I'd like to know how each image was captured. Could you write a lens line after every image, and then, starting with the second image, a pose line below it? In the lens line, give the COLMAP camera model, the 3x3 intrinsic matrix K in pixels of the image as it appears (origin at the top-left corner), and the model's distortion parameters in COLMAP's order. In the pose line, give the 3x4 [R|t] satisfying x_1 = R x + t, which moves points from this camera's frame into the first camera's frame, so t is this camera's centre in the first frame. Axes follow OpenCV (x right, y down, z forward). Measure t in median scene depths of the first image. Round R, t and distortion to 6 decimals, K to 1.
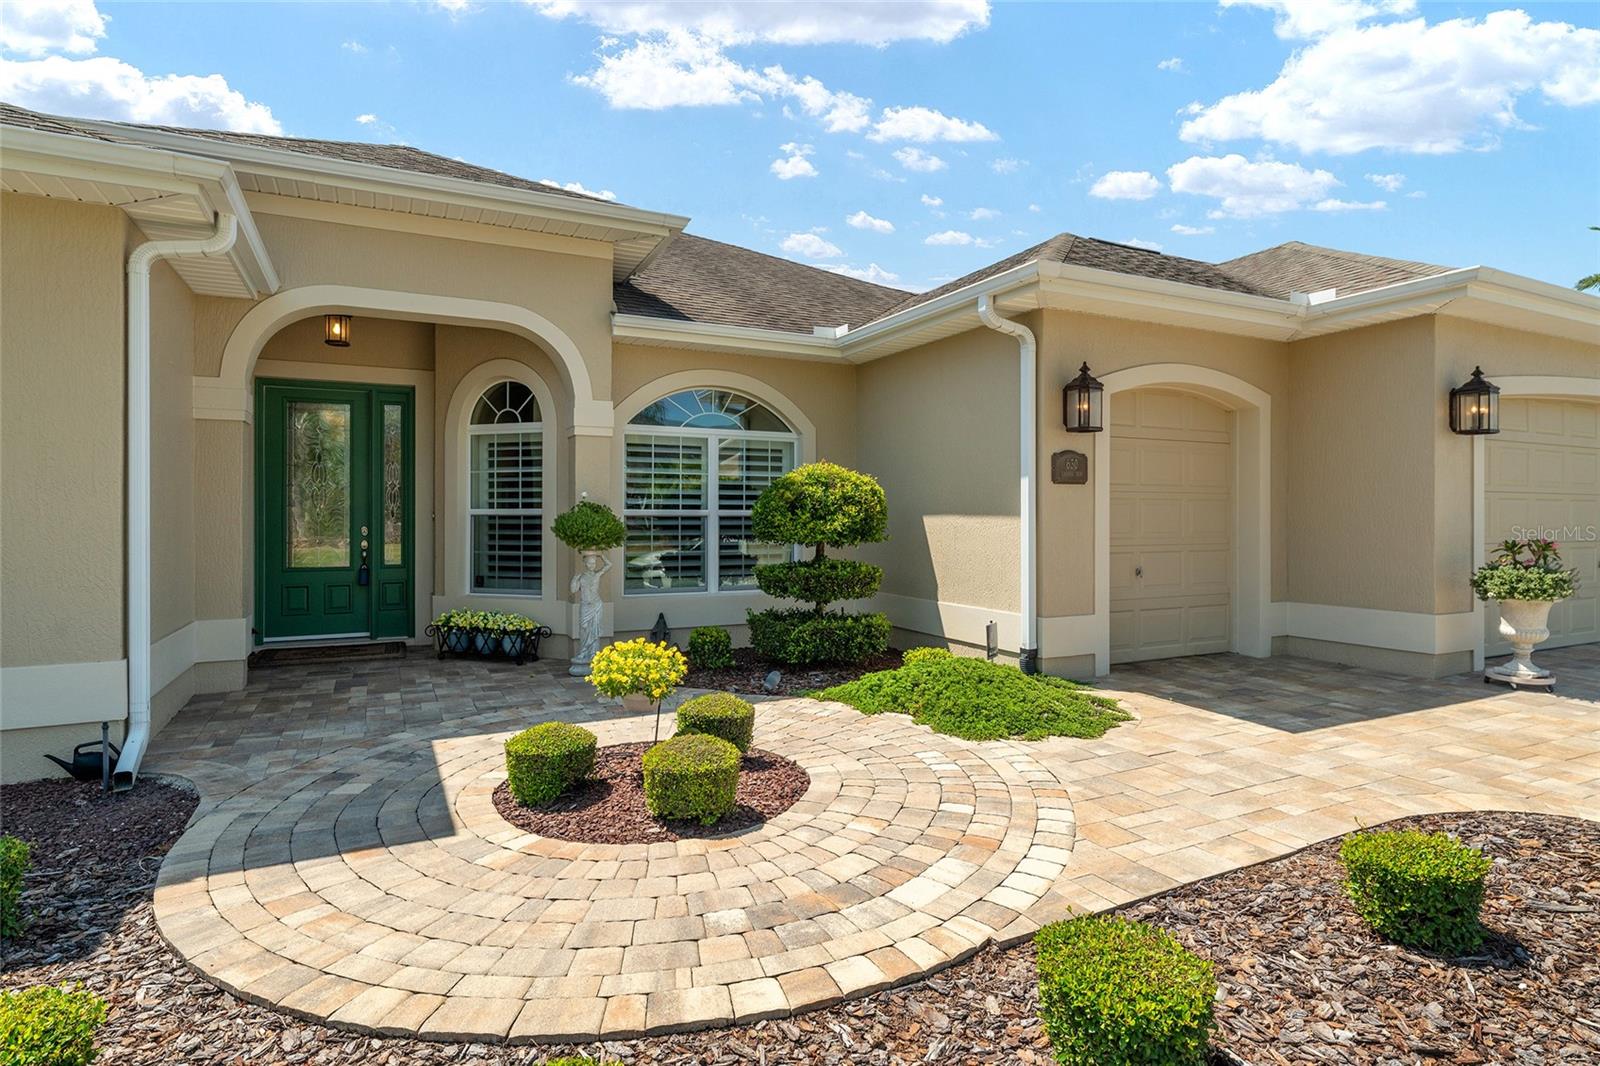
lens RADIAL K [[837.9, 0, 796.6], [0, 837.9, 522.2], [0, 0, 1]] dist [-0.001367, -0.000104]
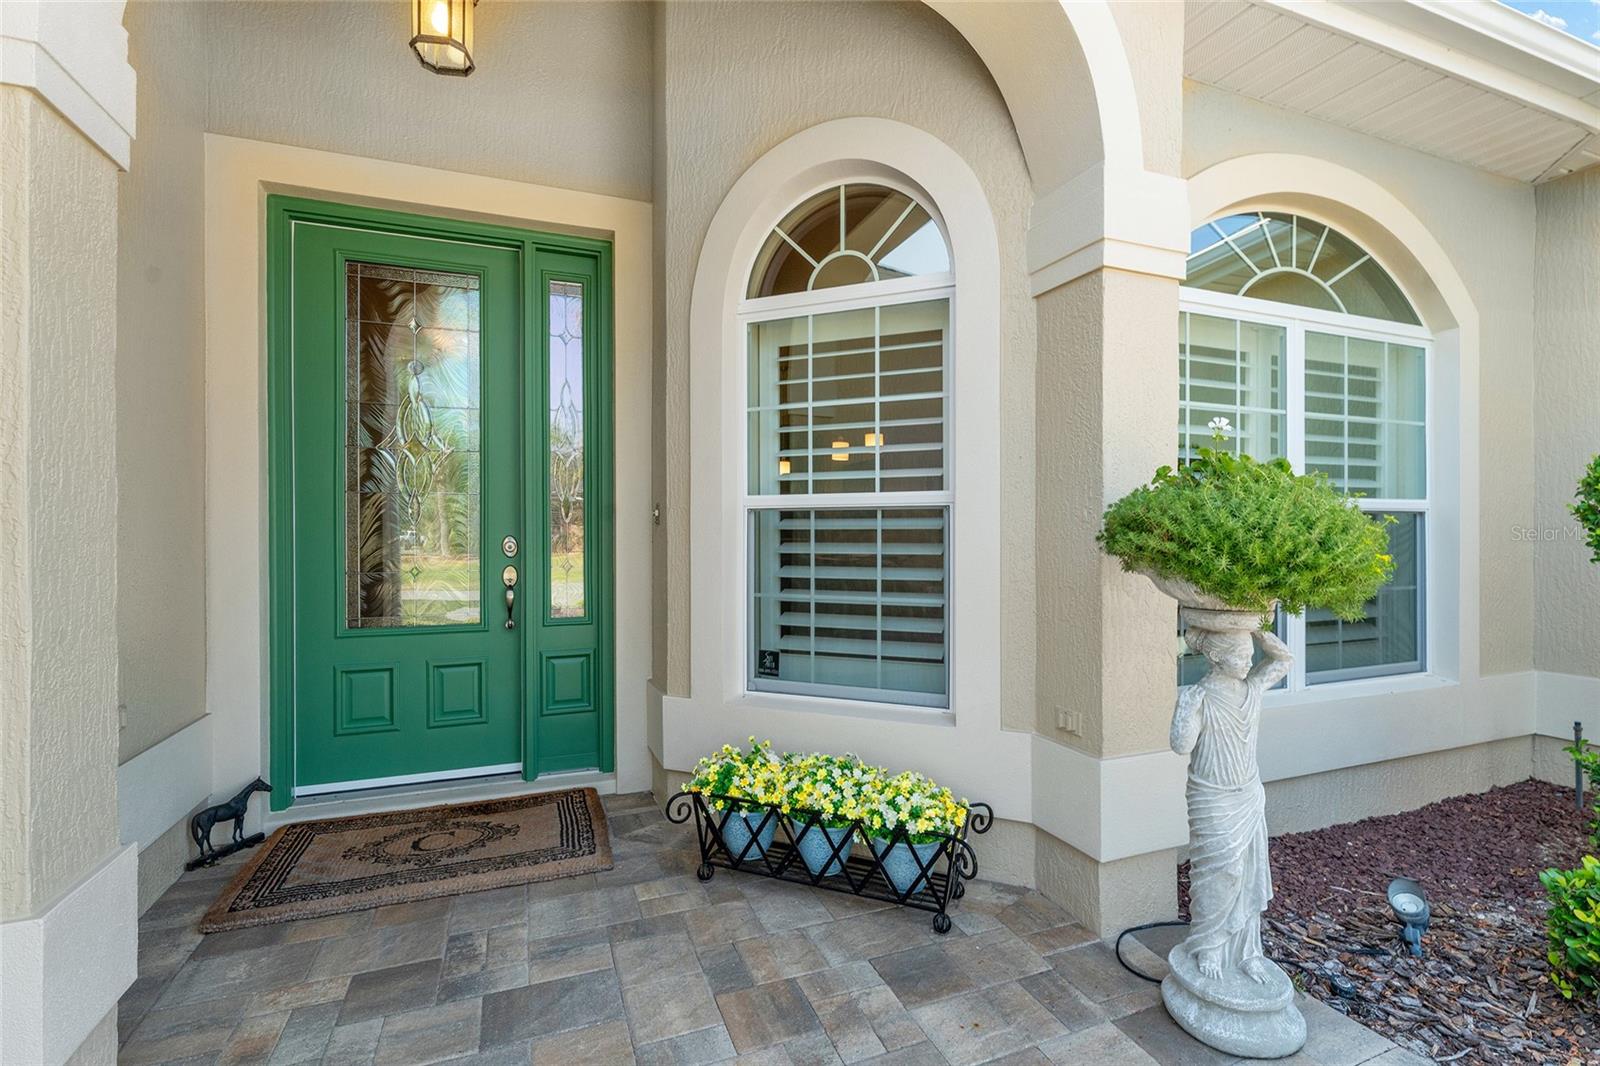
lens RADIAL K [[729.0, 0, 803.9], [0, 729.0, 535.6], [0, 0, 1]] dist [-0.001395, -0.000018]
pose [[0.996436, -0.003891, -0.084266, -0.325973], [0.004199, 0.999985, 0.003477, 0.003837], [0.084252, -0.003818, 0.996437, 0.623759]]
